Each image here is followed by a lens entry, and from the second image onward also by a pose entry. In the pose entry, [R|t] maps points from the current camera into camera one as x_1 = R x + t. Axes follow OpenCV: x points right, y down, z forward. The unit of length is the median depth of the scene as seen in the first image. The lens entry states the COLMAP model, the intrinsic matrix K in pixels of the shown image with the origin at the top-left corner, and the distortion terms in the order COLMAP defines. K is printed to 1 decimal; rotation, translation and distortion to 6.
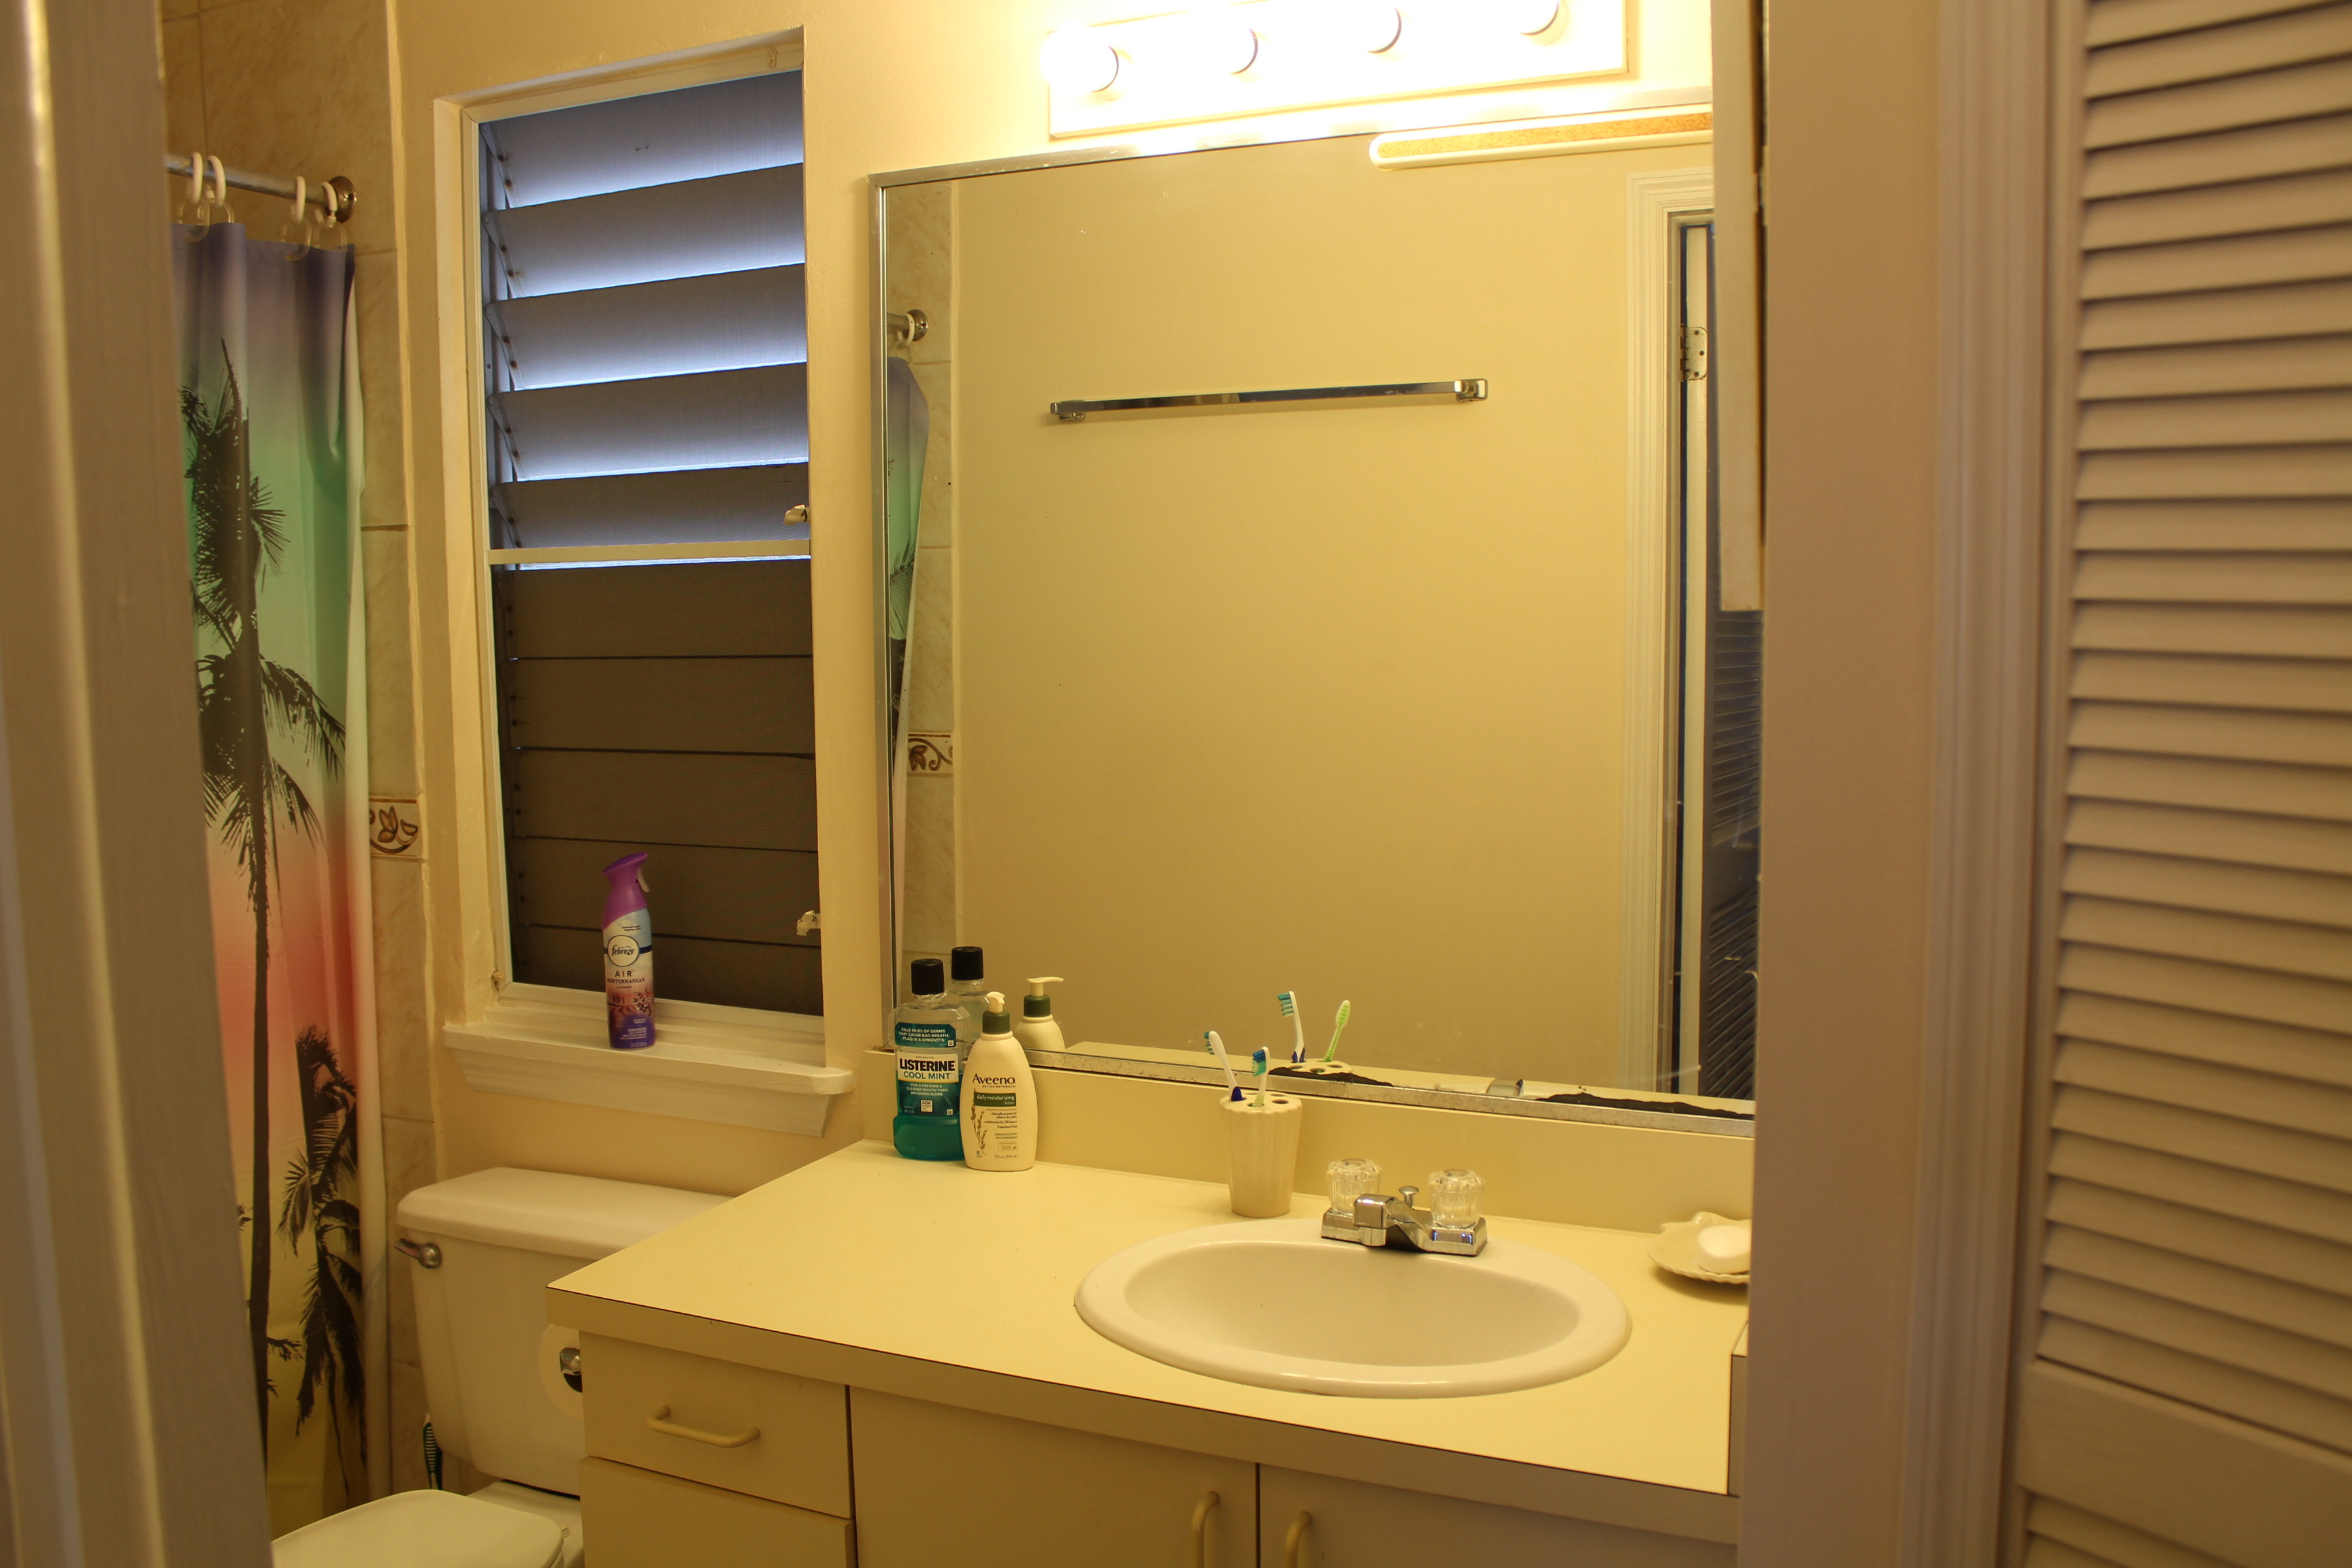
lens RADIAL K [[1949.2, 0, 1176.0], [0, 1949.2, 784.0], [0, 0, 1]] dist [-0.181101, 0.175501]
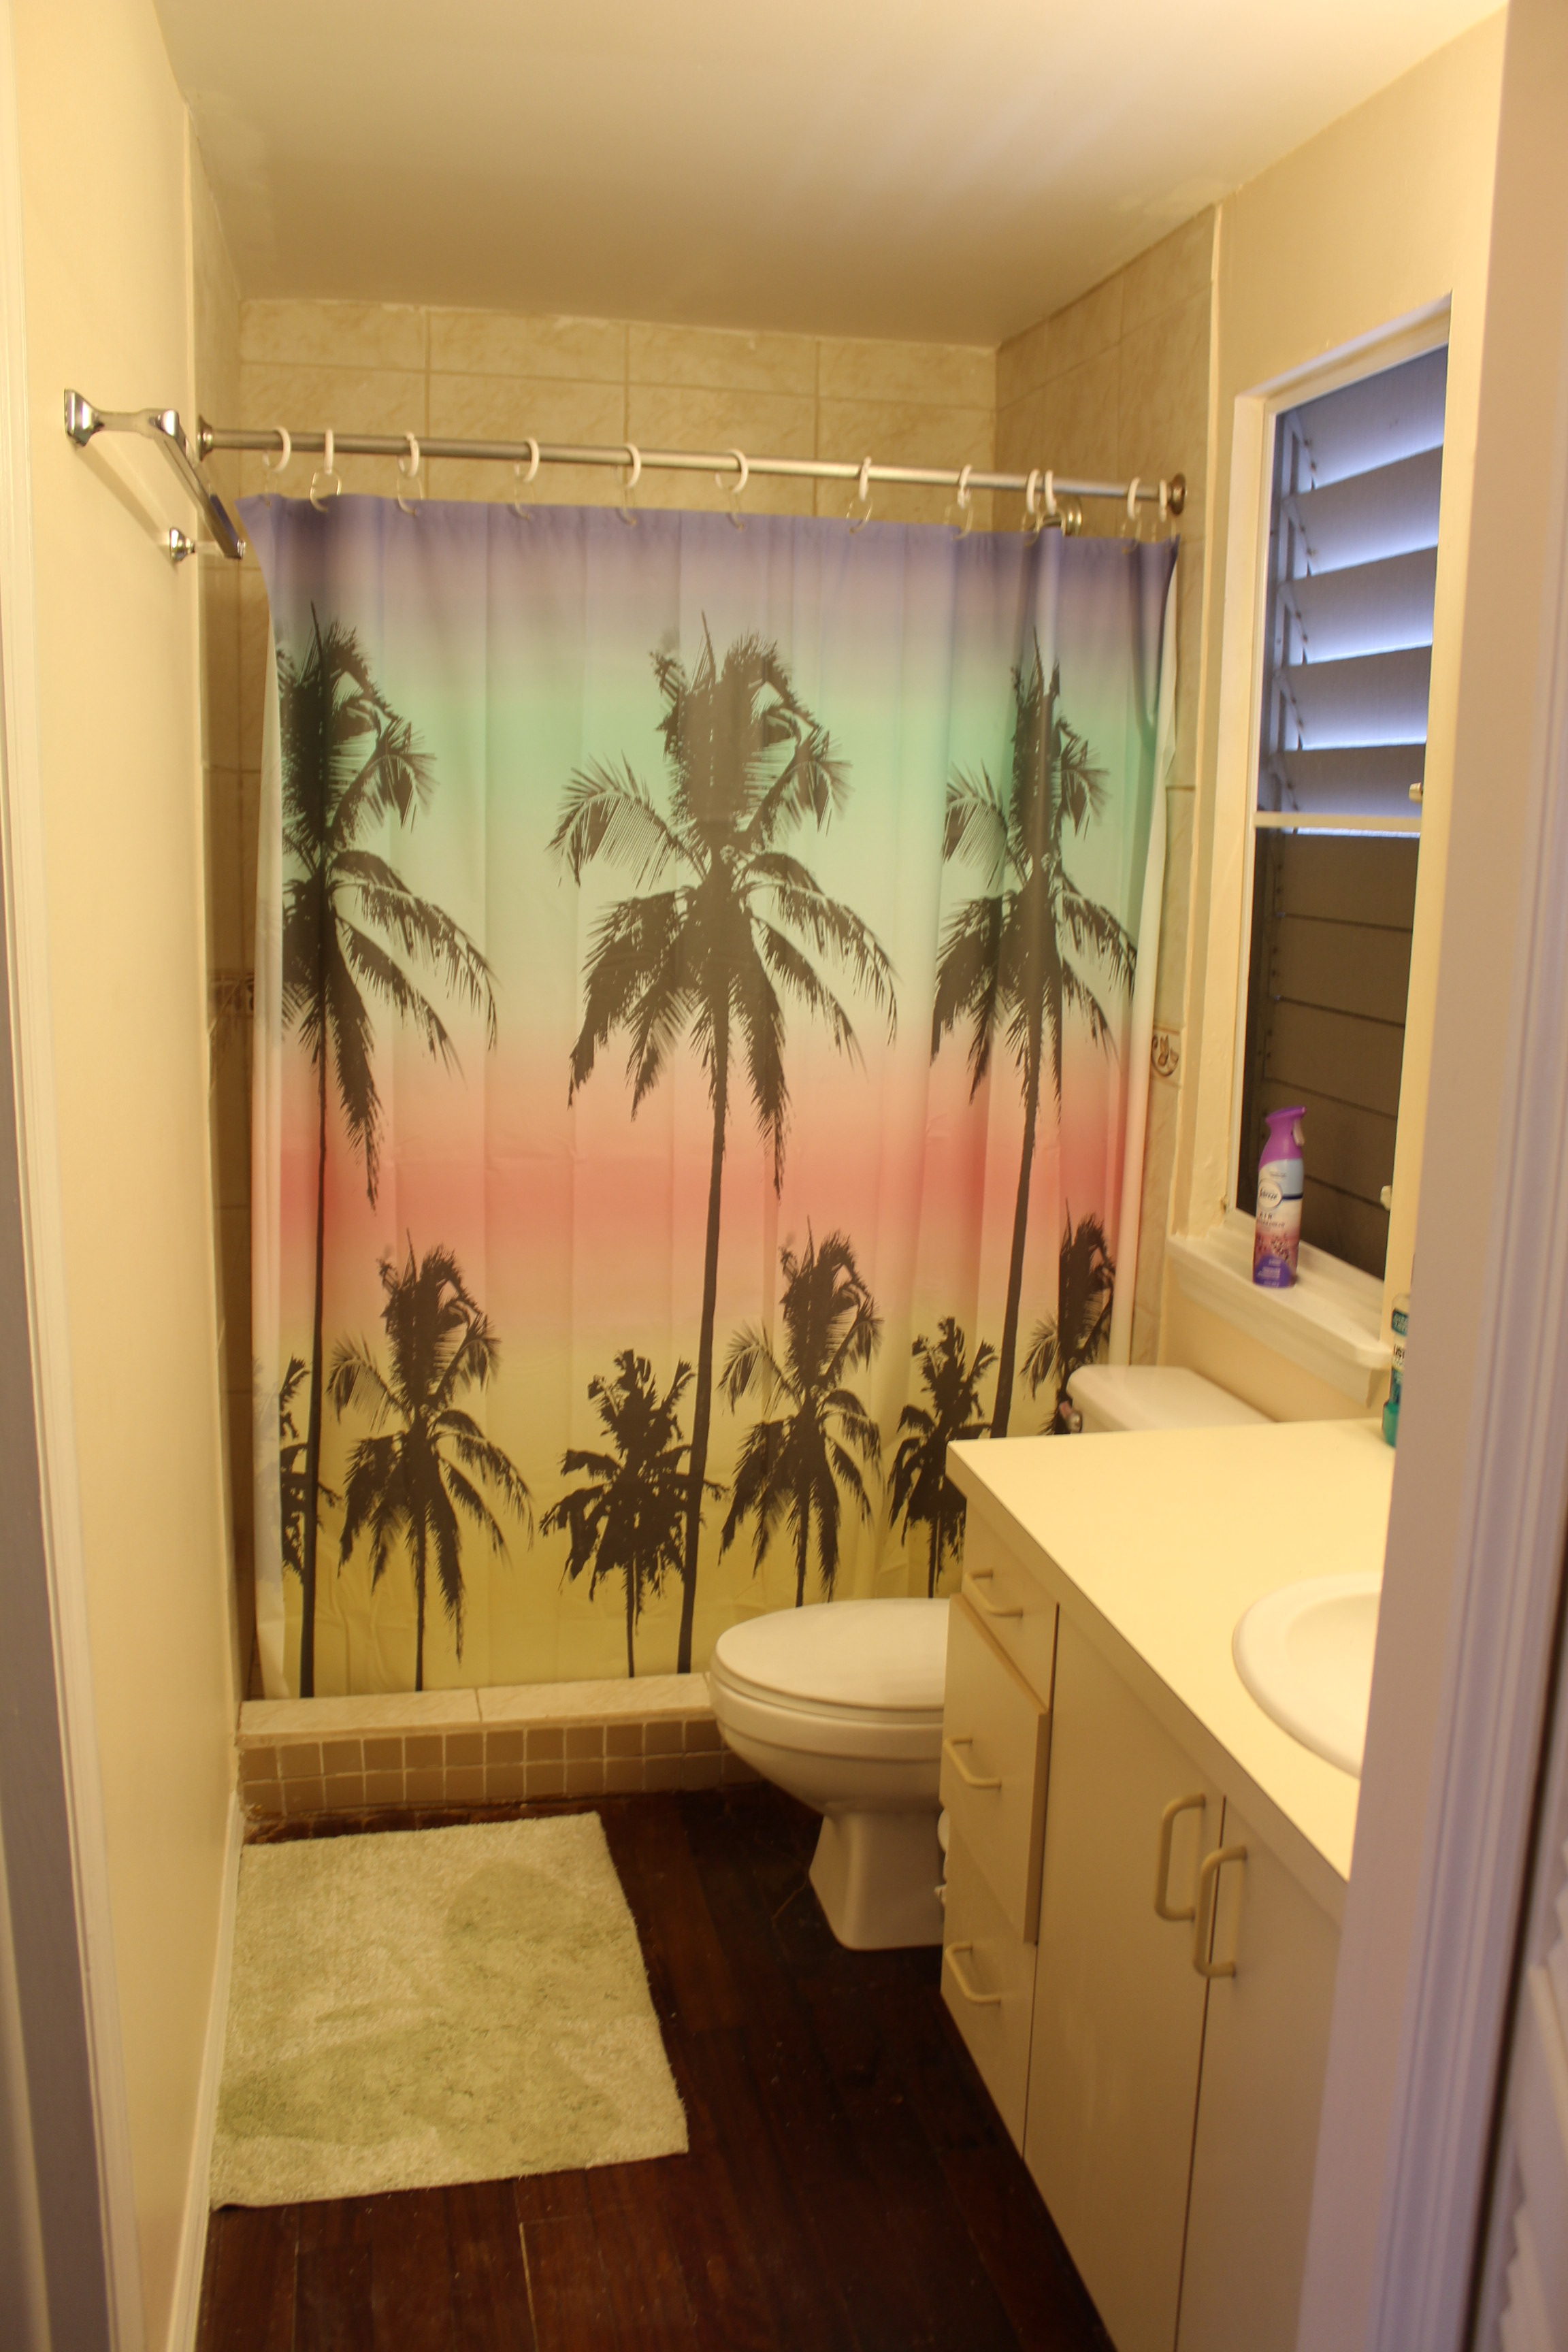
lens RADIAL K [[1949.2, 0, 784.0], [0, 1949.2, 1176.0], [0, 0, 1]] dist [-0.181101, 0.175501]
pose [[0.590010, 0.175007, -0.788201, 0.385127], [-0.108069, 0.984559, 0.137709, -0.040935], [0.800131, 0.003931, 0.599813, 0.132330]]
